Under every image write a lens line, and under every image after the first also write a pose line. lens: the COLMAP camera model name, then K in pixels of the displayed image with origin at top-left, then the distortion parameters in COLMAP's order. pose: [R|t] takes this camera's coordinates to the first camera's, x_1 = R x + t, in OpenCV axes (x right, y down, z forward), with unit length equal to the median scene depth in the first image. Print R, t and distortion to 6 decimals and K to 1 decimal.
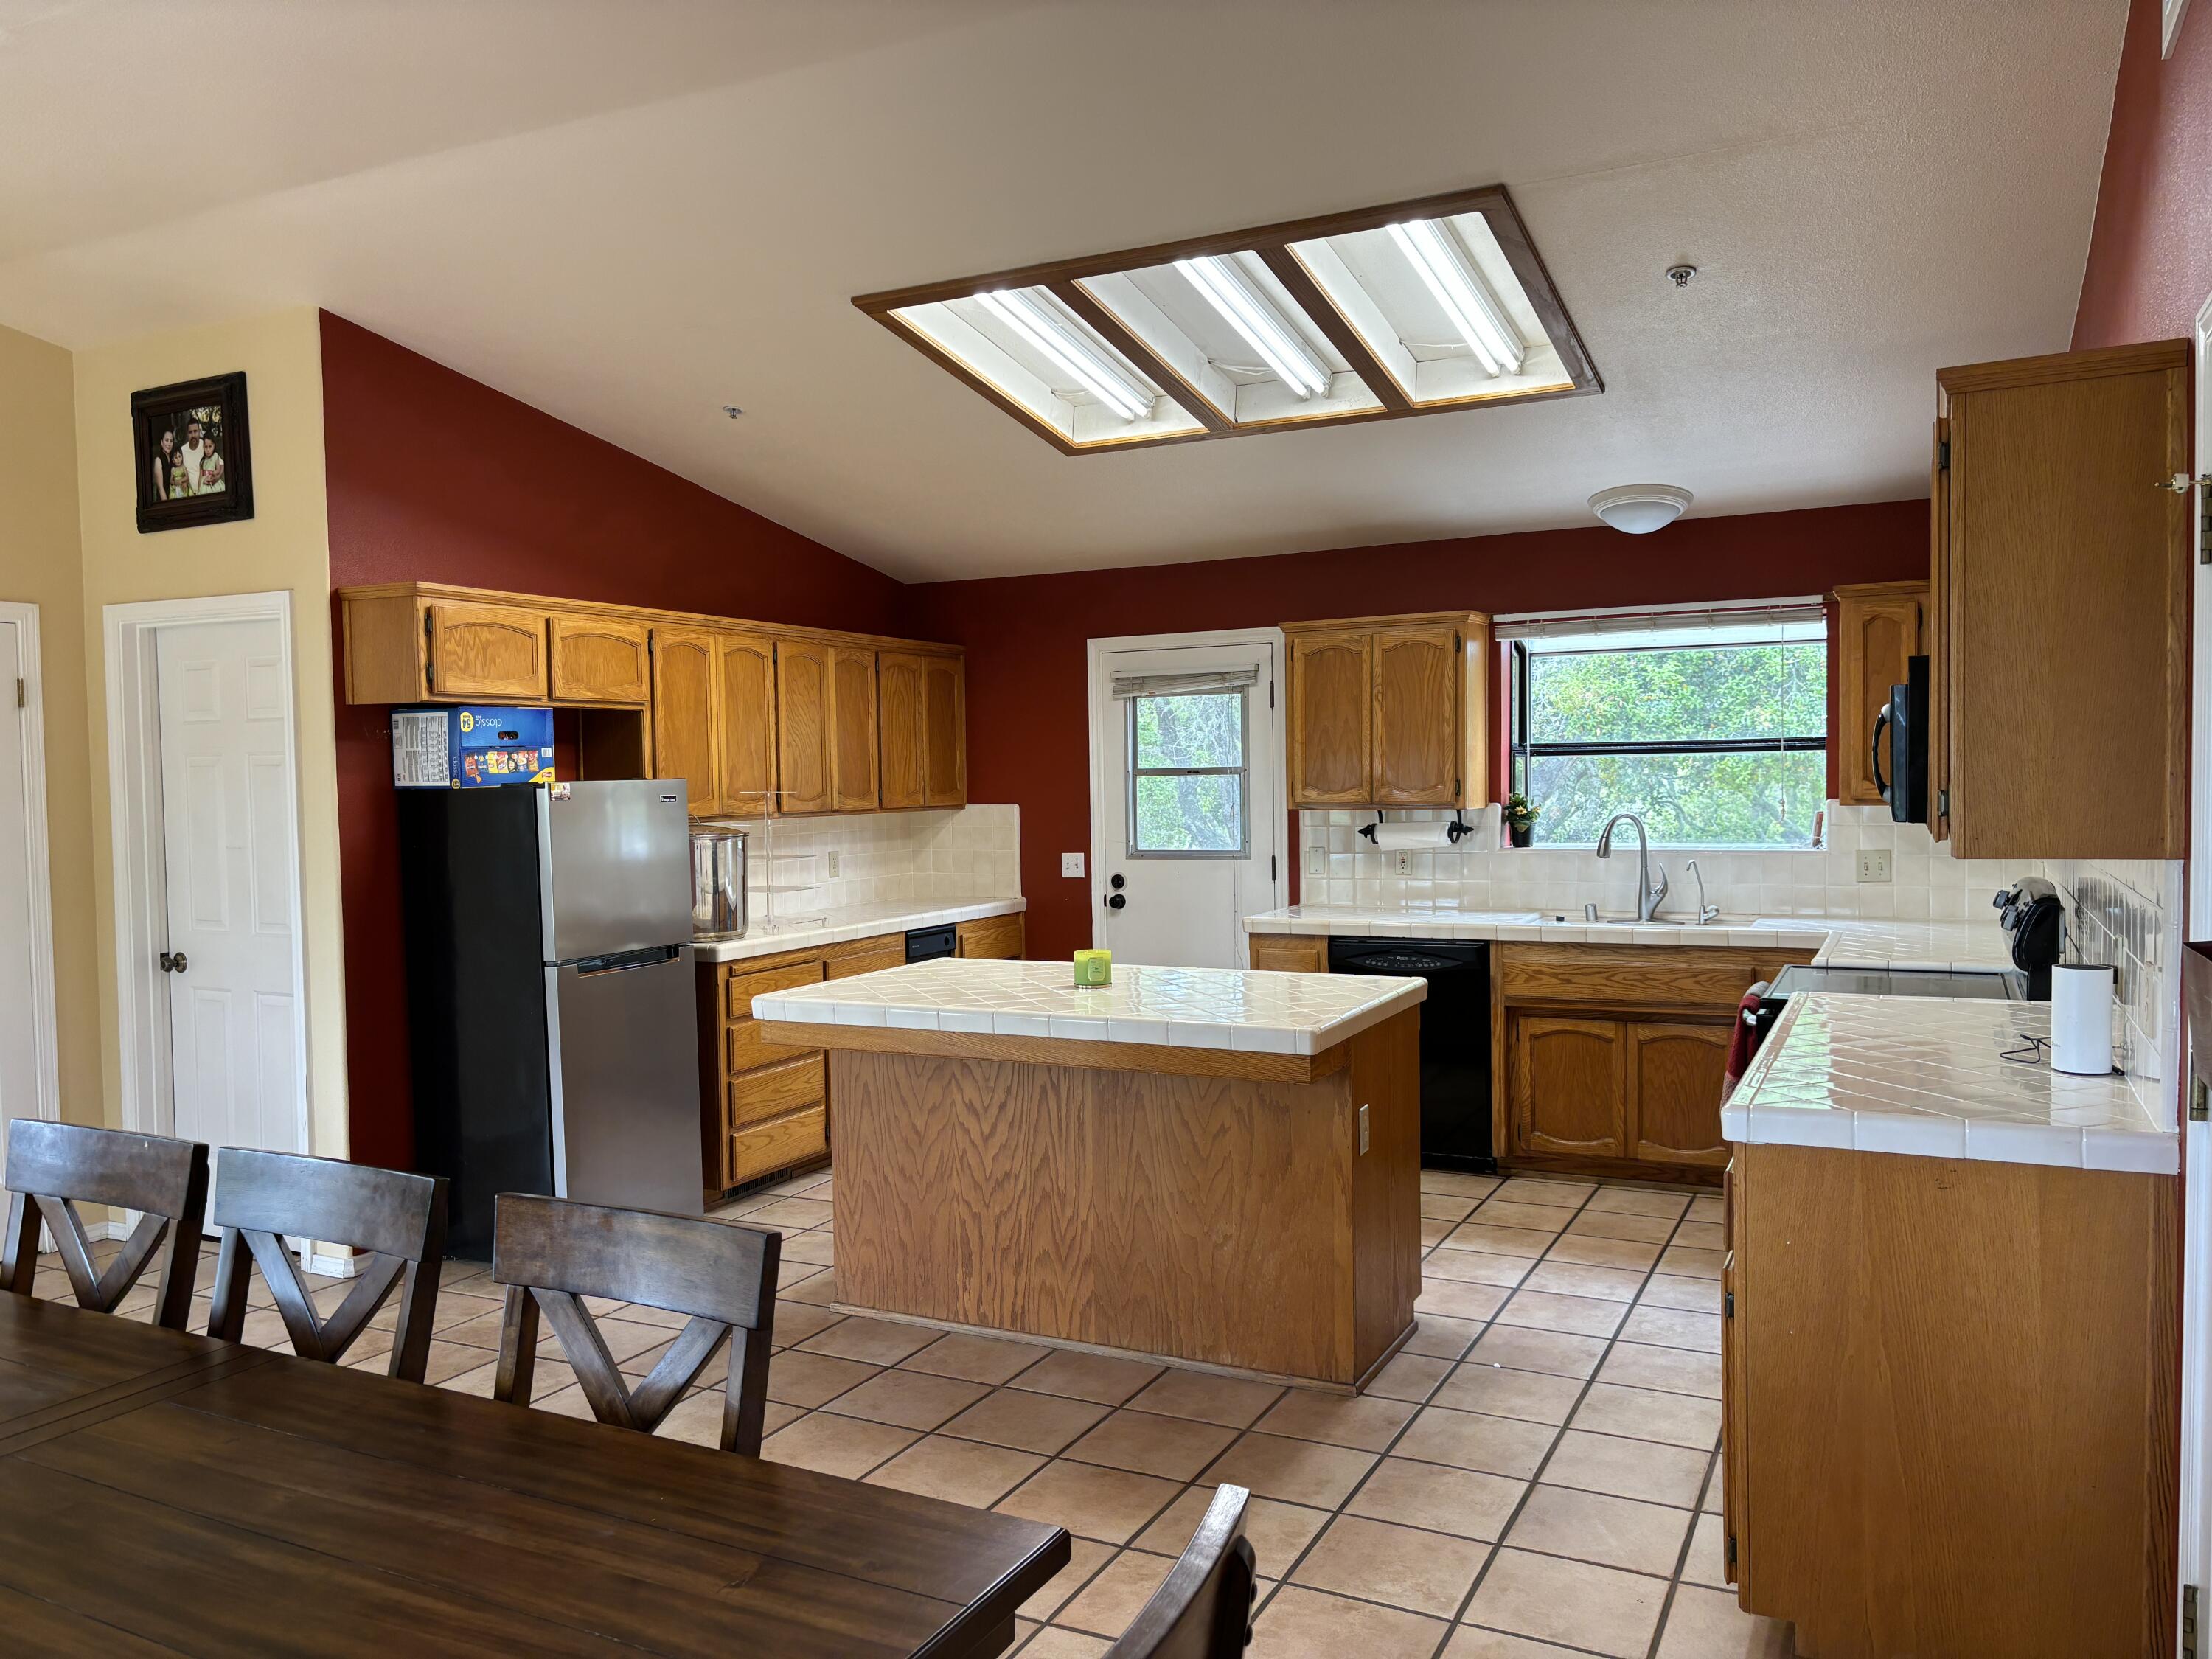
lens RADIAL K [[1680.8, 0, 1103.6], [0, 1680.8, 831.6], [0, 0, 1]] dist [0.042879, -0.002055]
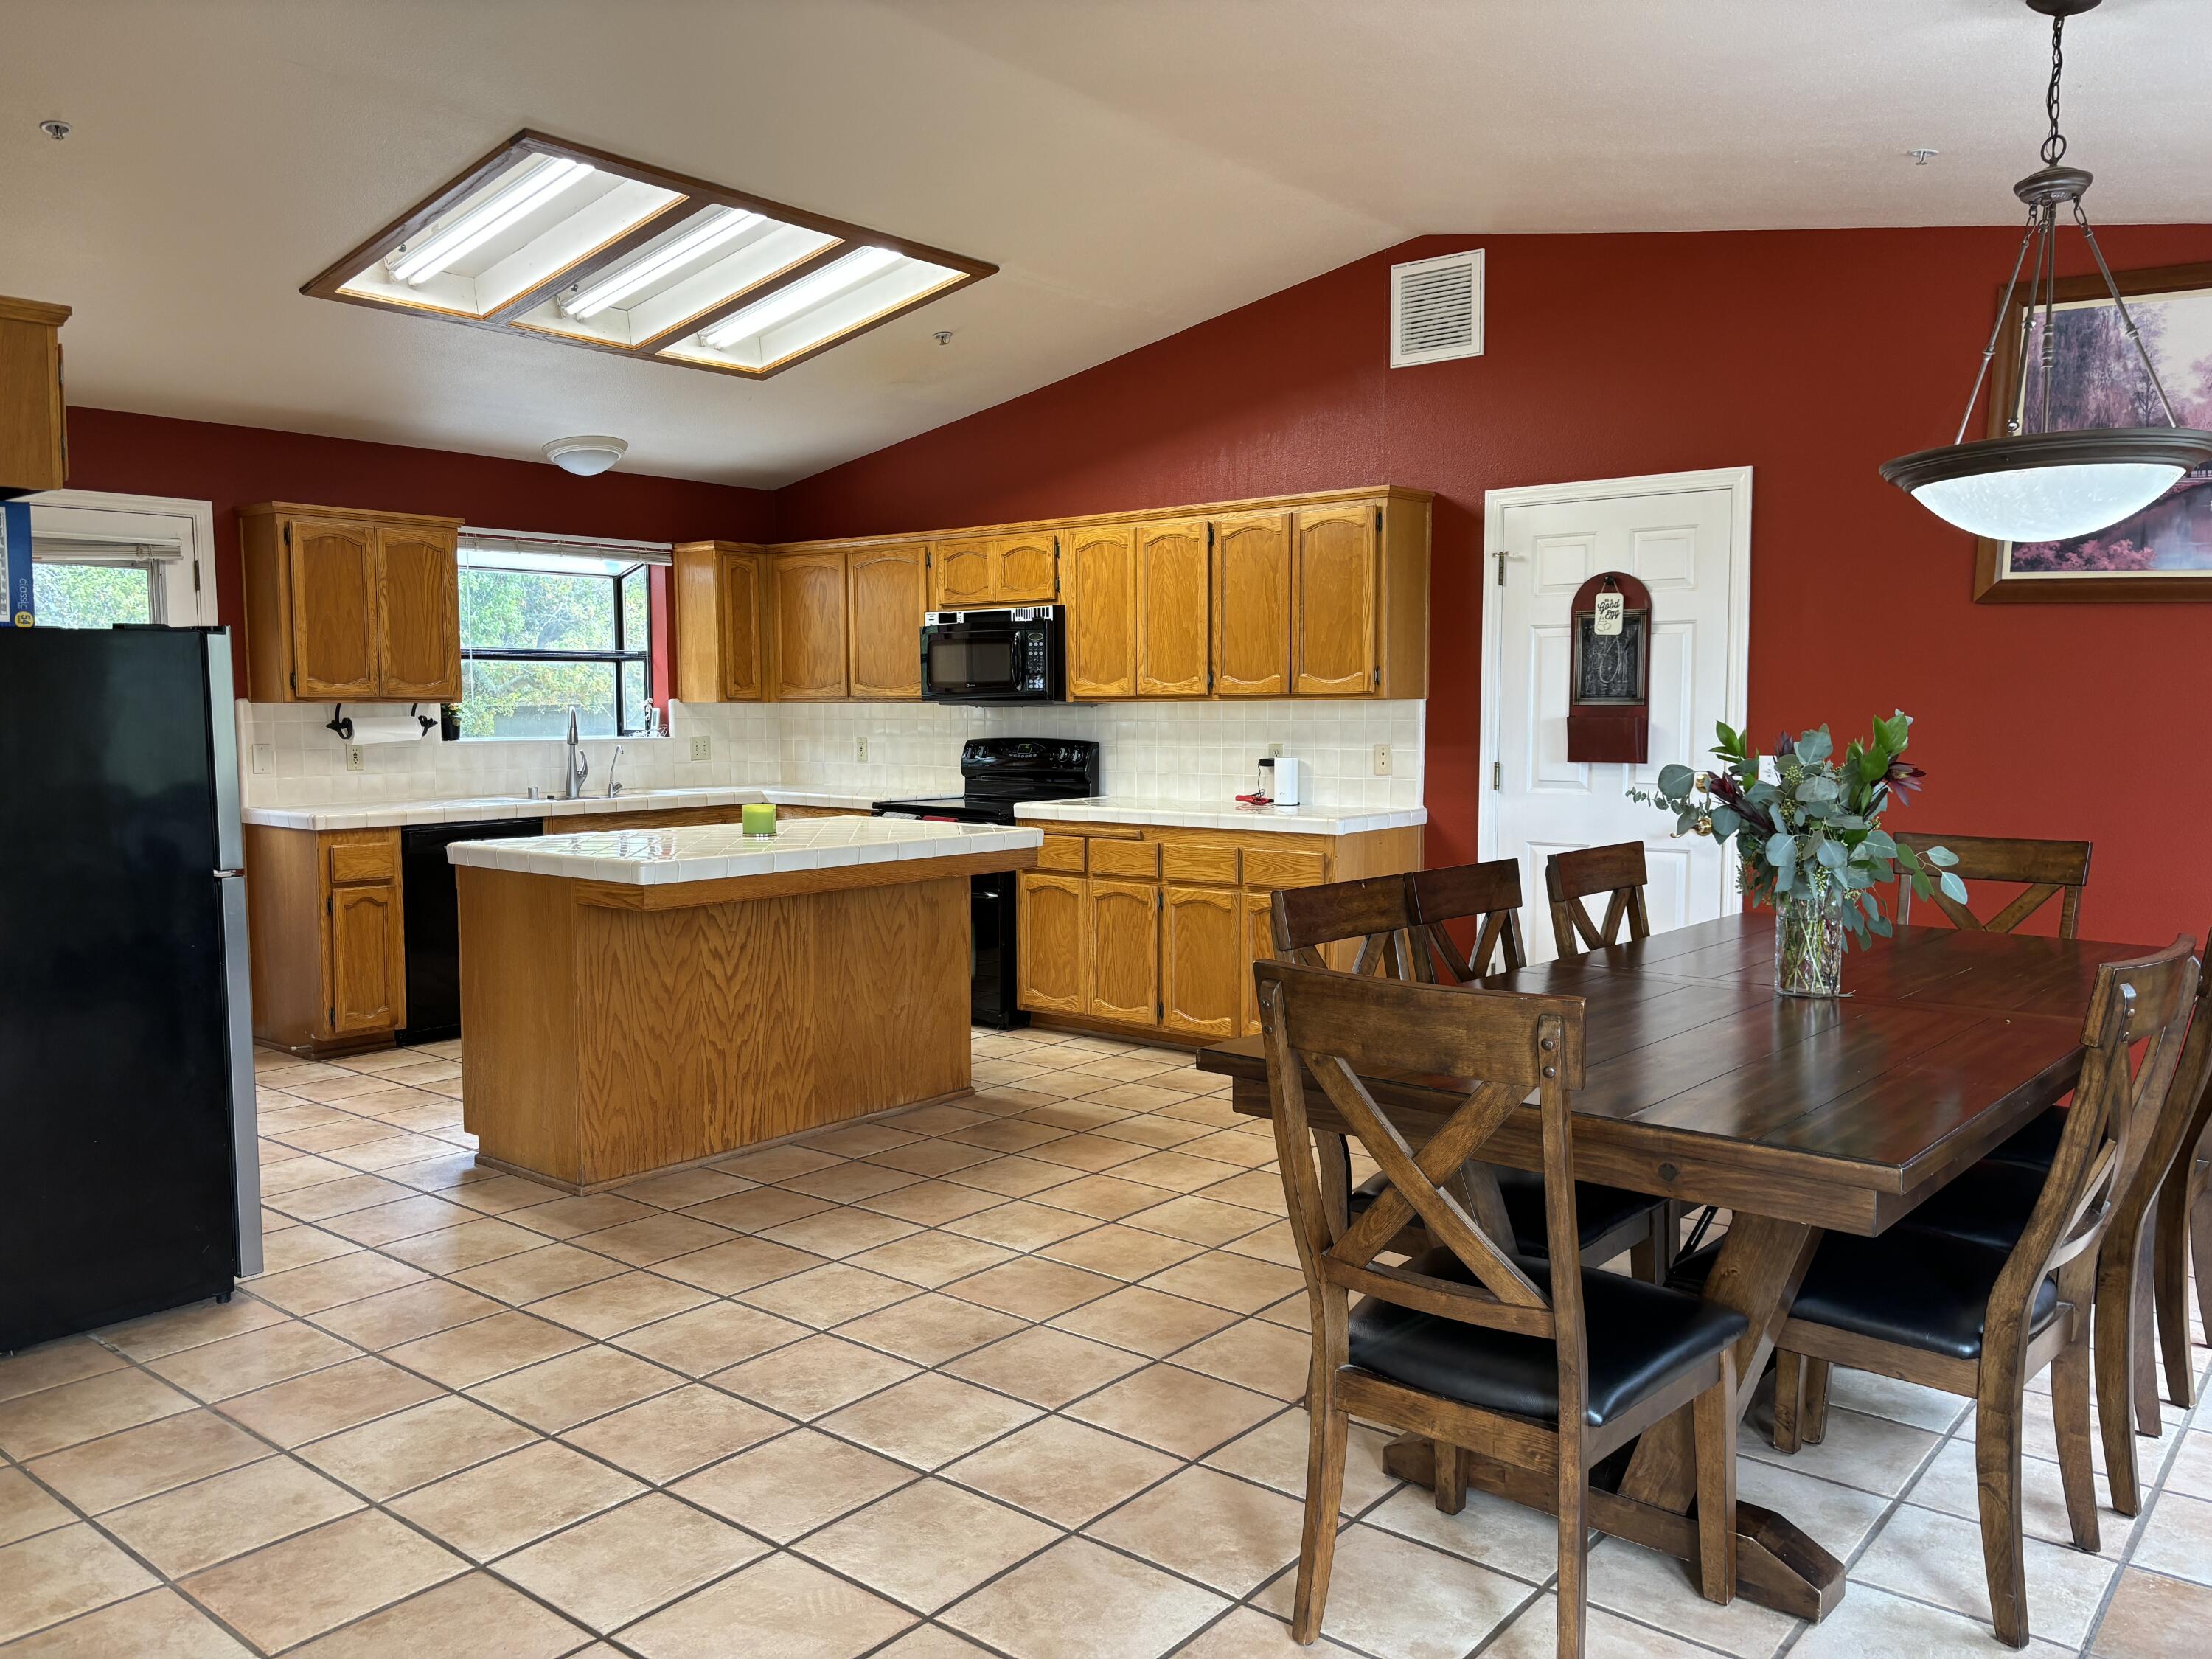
lens RADIAL K [[1680.8, 0, 1107.9], [0, 1680.8, 829.5], [0, 0, 1]] dist [0.042879, -0.002055]
pose [[0.201687, -0.054737, 0.977919, -1.079820], [0.031071, 0.998292, 0.049469, 0.037461], [-0.978957, 0.020407, 0.203043, 0.526900]]
